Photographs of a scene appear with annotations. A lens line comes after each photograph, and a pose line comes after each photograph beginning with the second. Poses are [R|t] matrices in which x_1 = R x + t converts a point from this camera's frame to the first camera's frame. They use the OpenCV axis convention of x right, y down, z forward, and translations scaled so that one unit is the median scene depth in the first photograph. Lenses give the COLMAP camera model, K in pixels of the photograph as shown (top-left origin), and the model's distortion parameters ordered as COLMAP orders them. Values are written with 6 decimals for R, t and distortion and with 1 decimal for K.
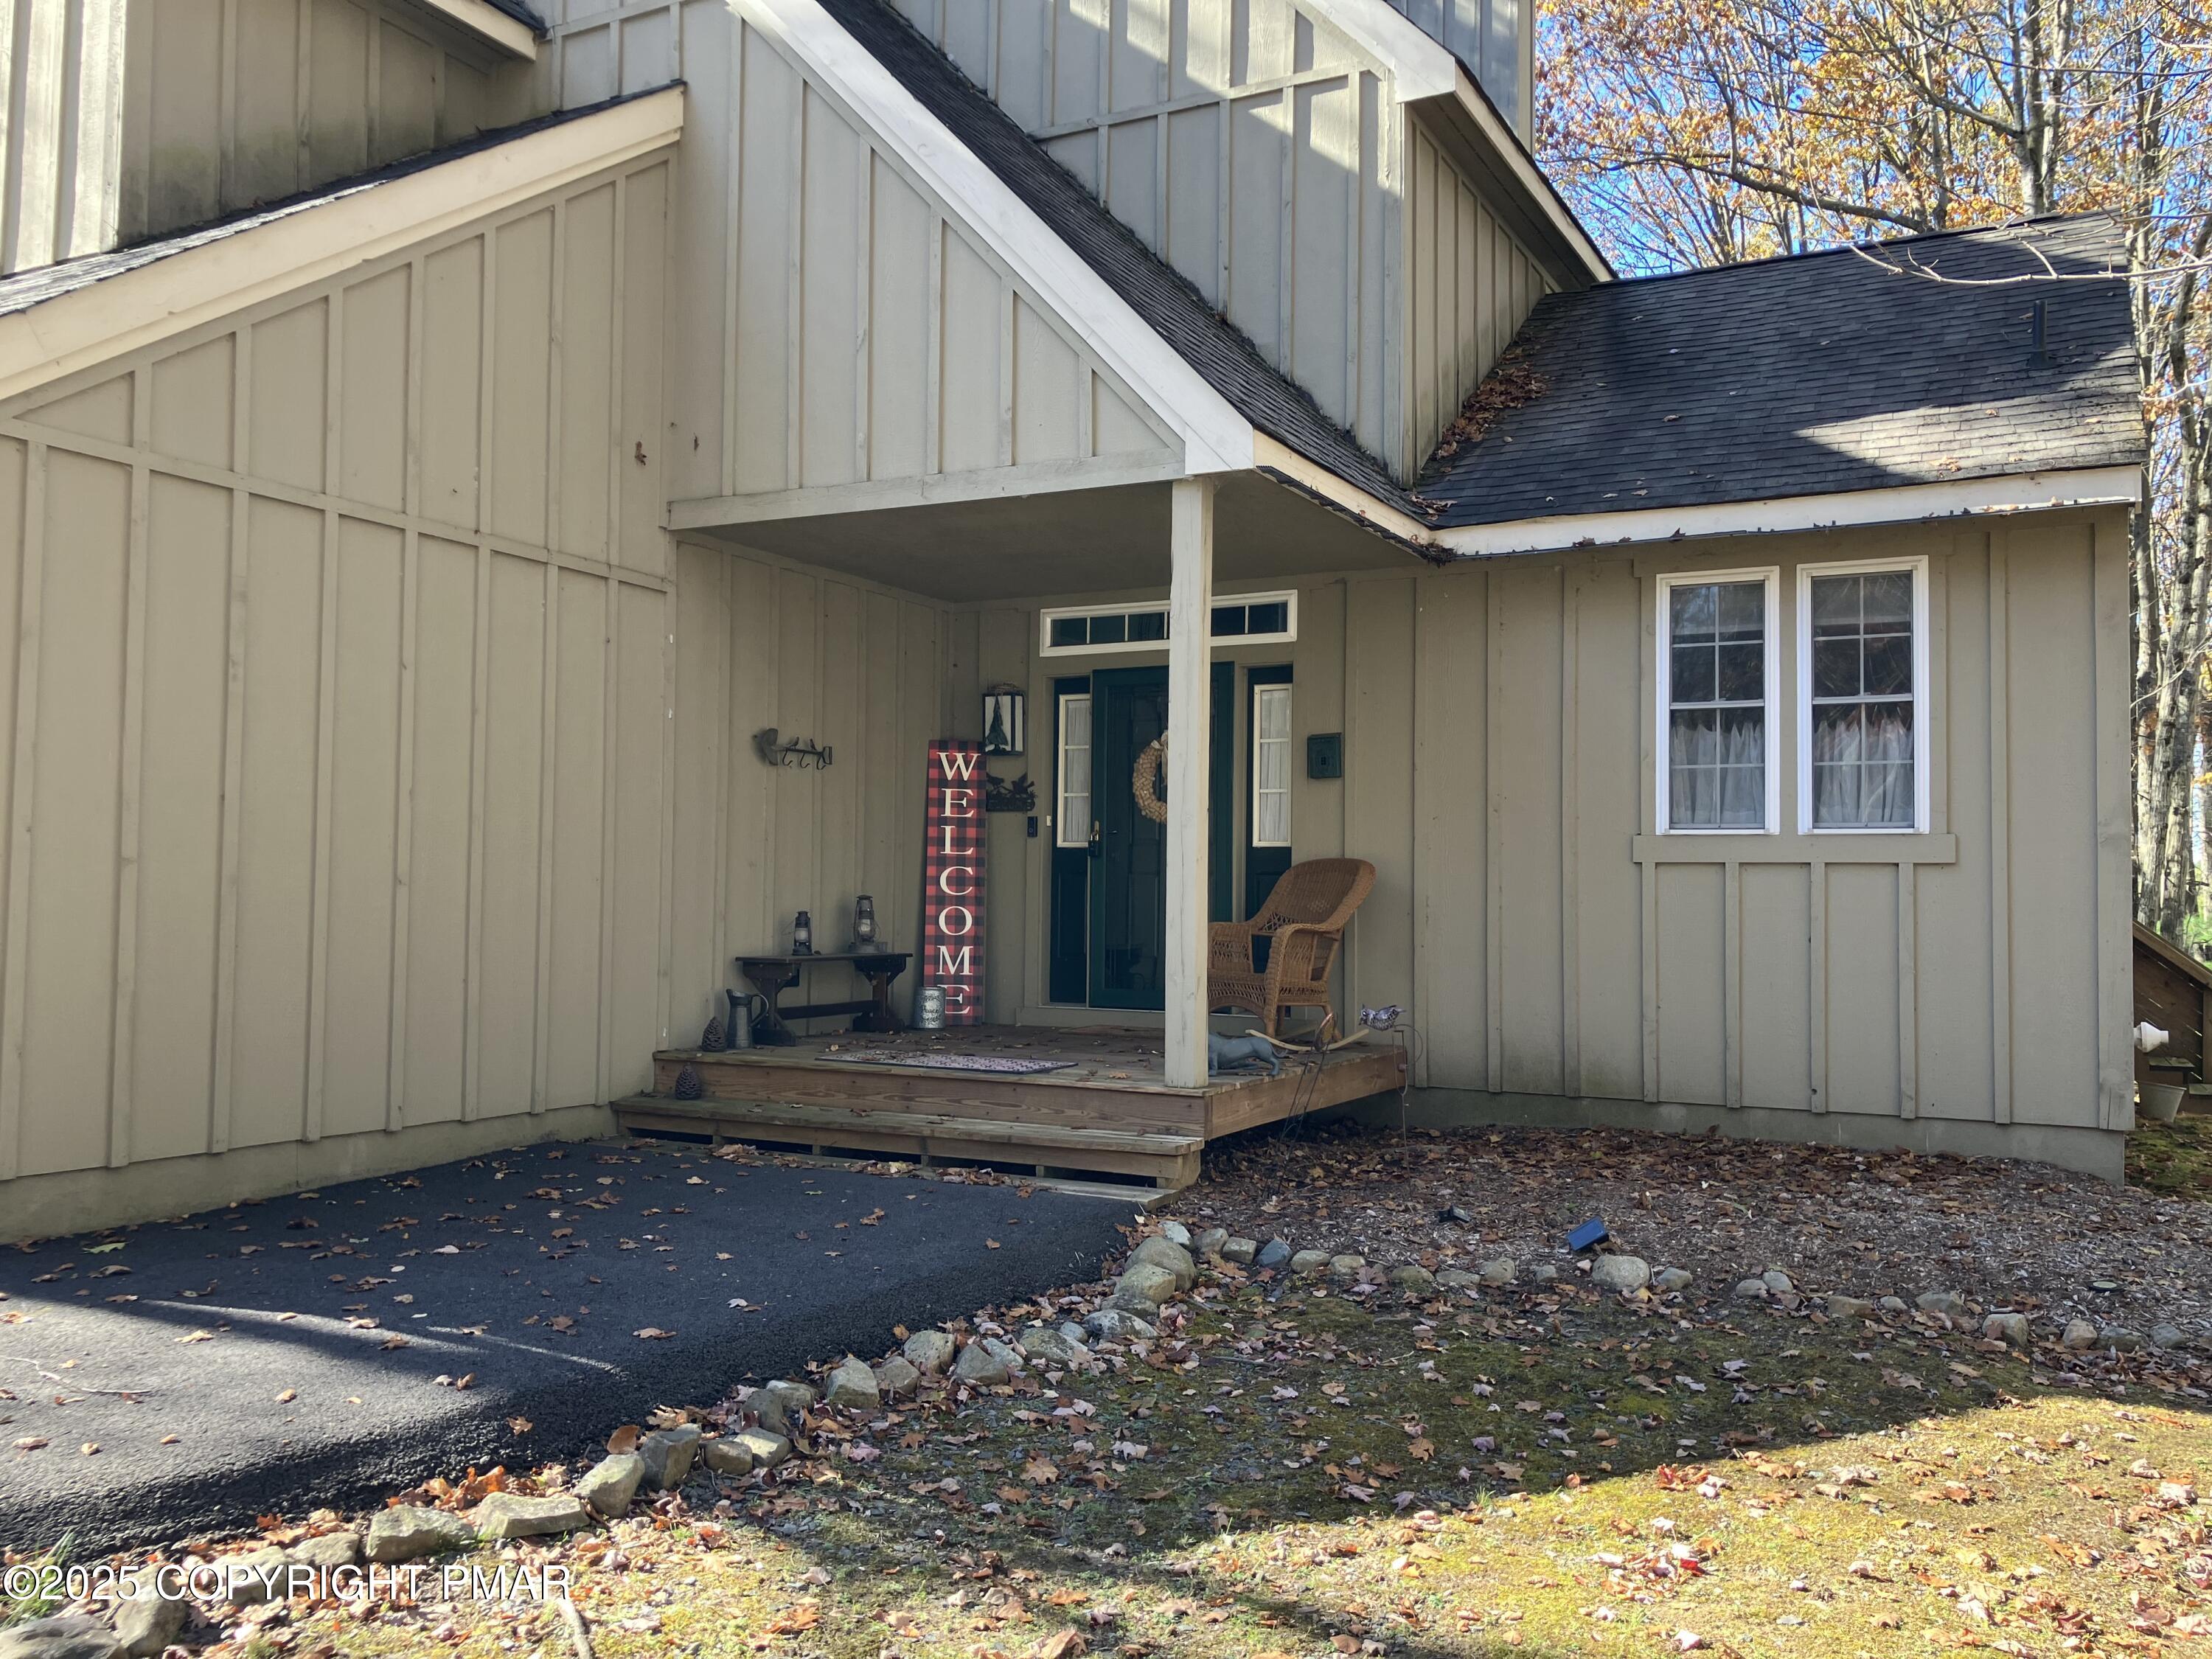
lens RADIAL K [[1819.7, 0, 1106.5], [0, 1819.7, 844.0], [0, 0, 1]] dist [0.071496, -0.105441]
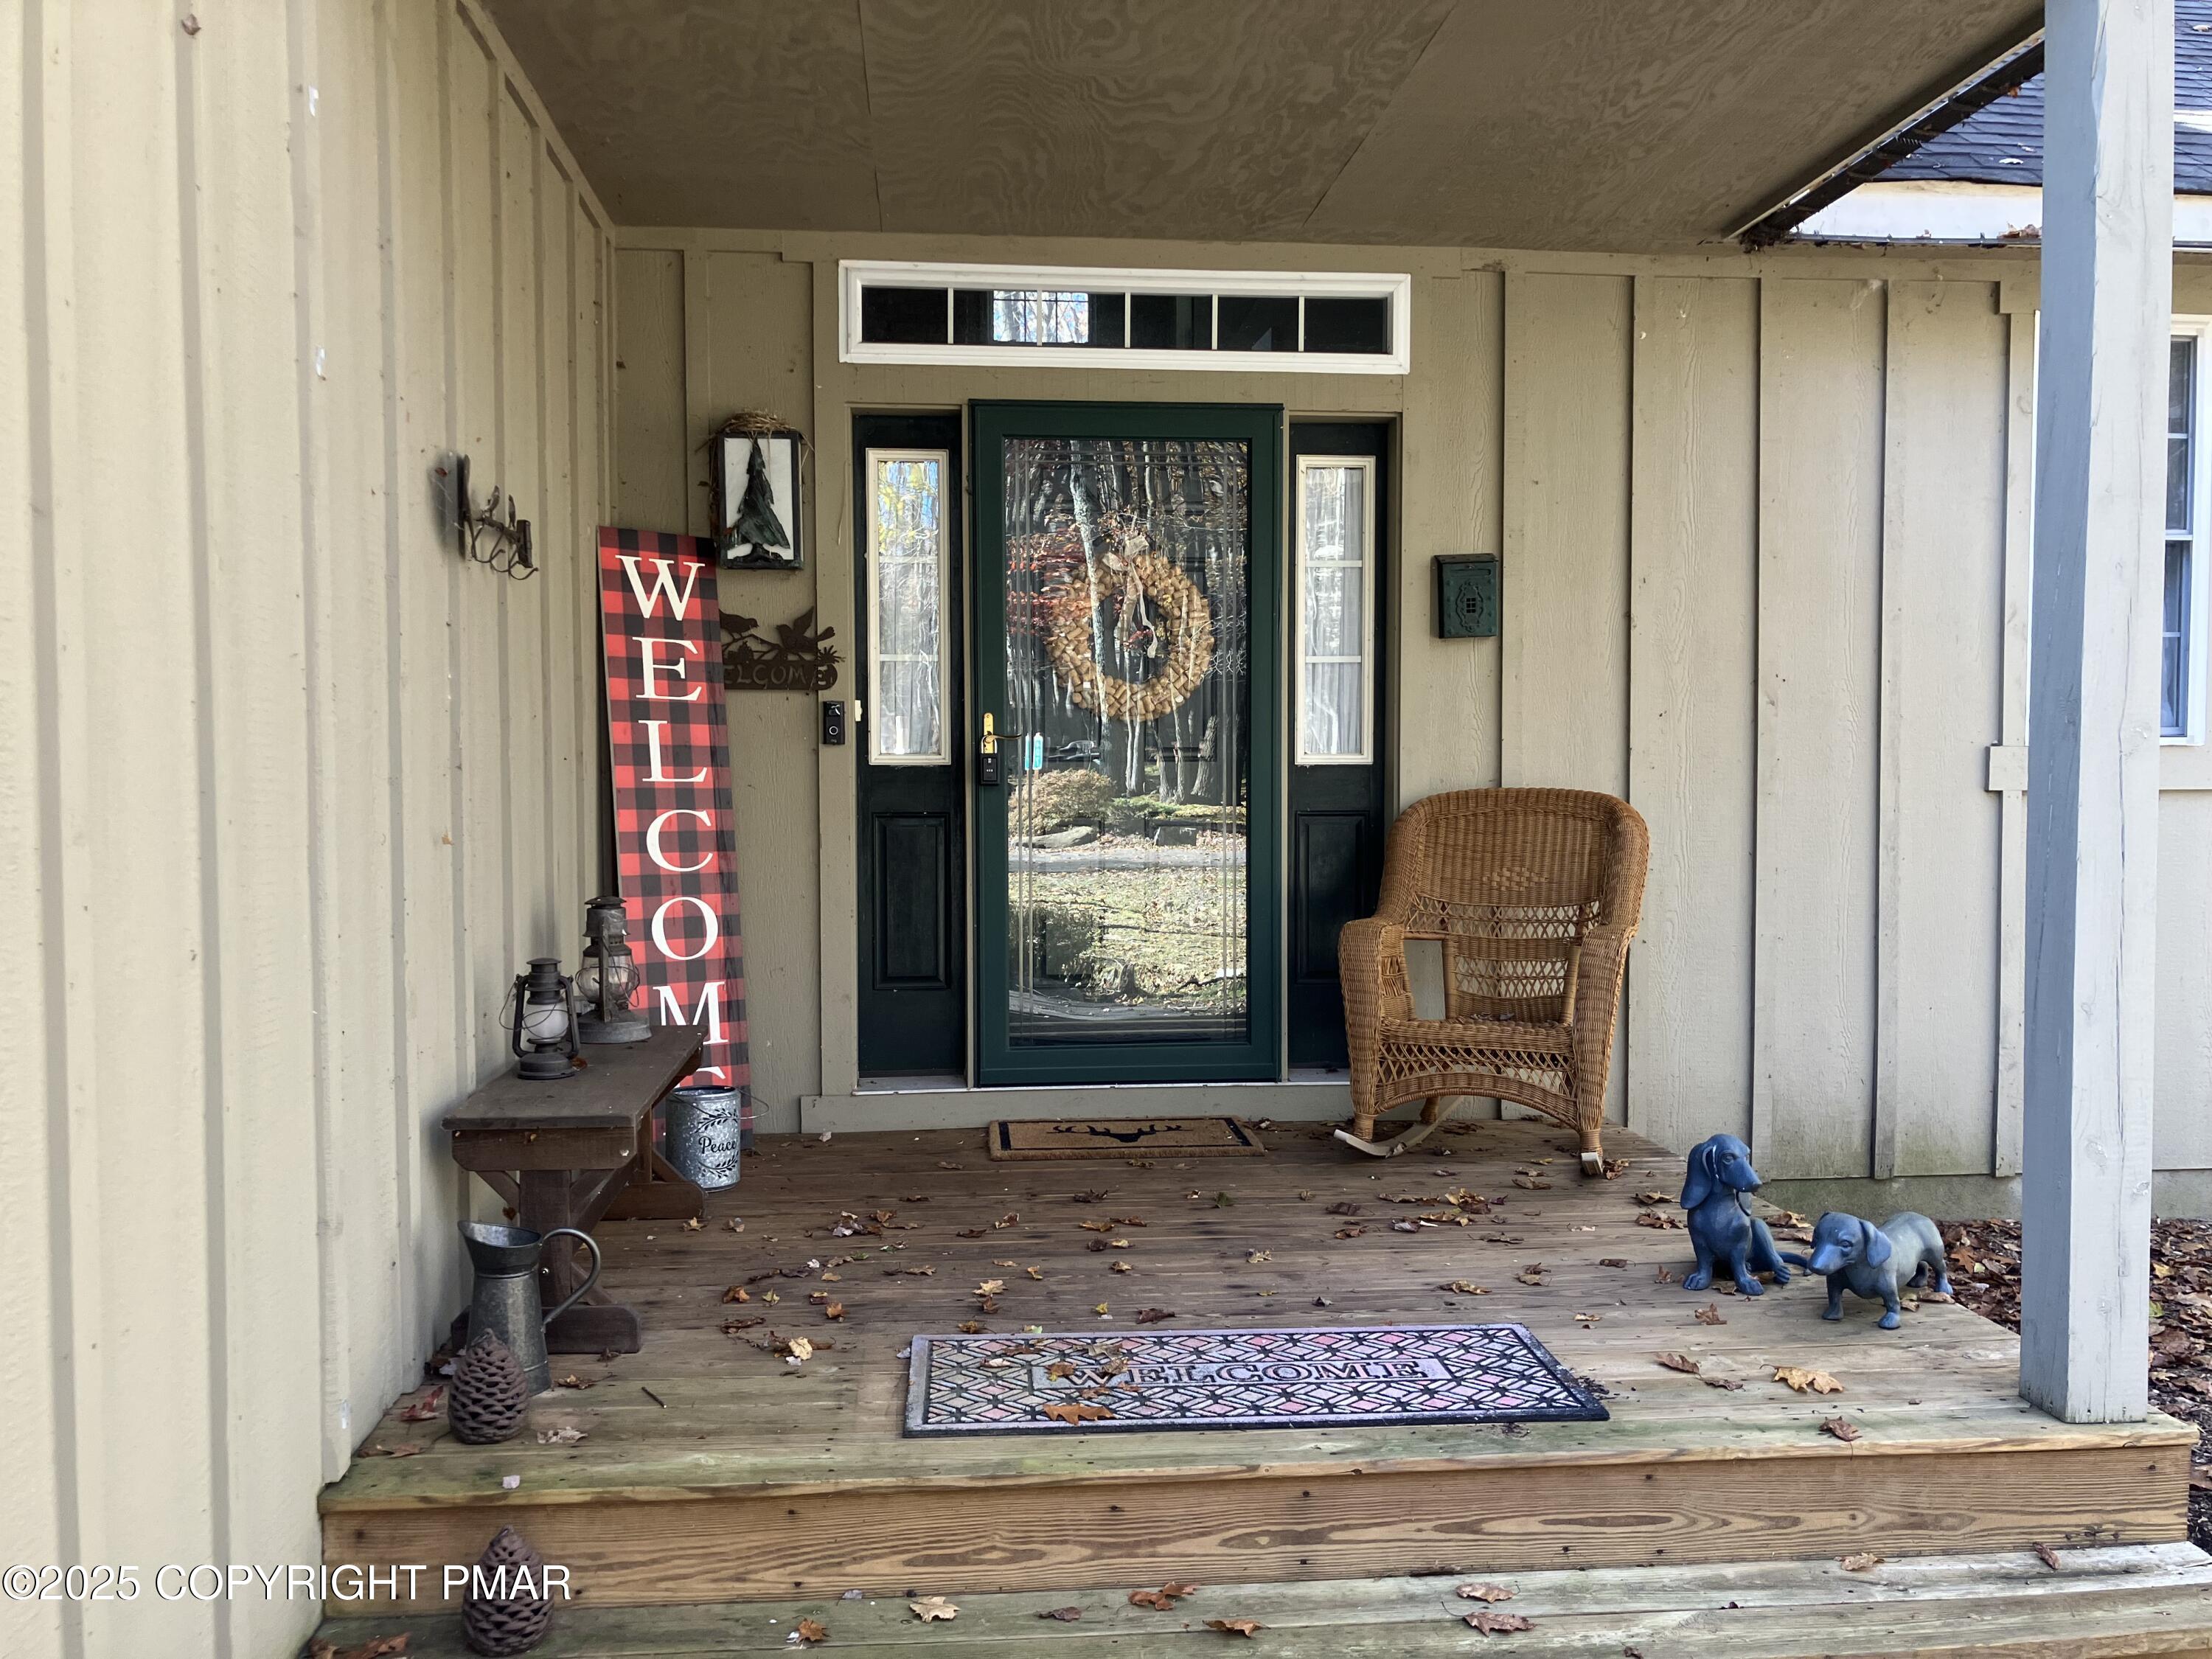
lens RADIAL K [[1819.7, 0, 1106.5], [0, 1819.7, 844.0], [0, 0, 1]] dist [0.071496, -0.105441]
pose [[0.825238, -0.038388, 0.563479, -0.252813], [-0.005944, 0.997042, 0.076630, -0.014822], [-0.564753, -0.066587, 0.822569, 0.562217]]
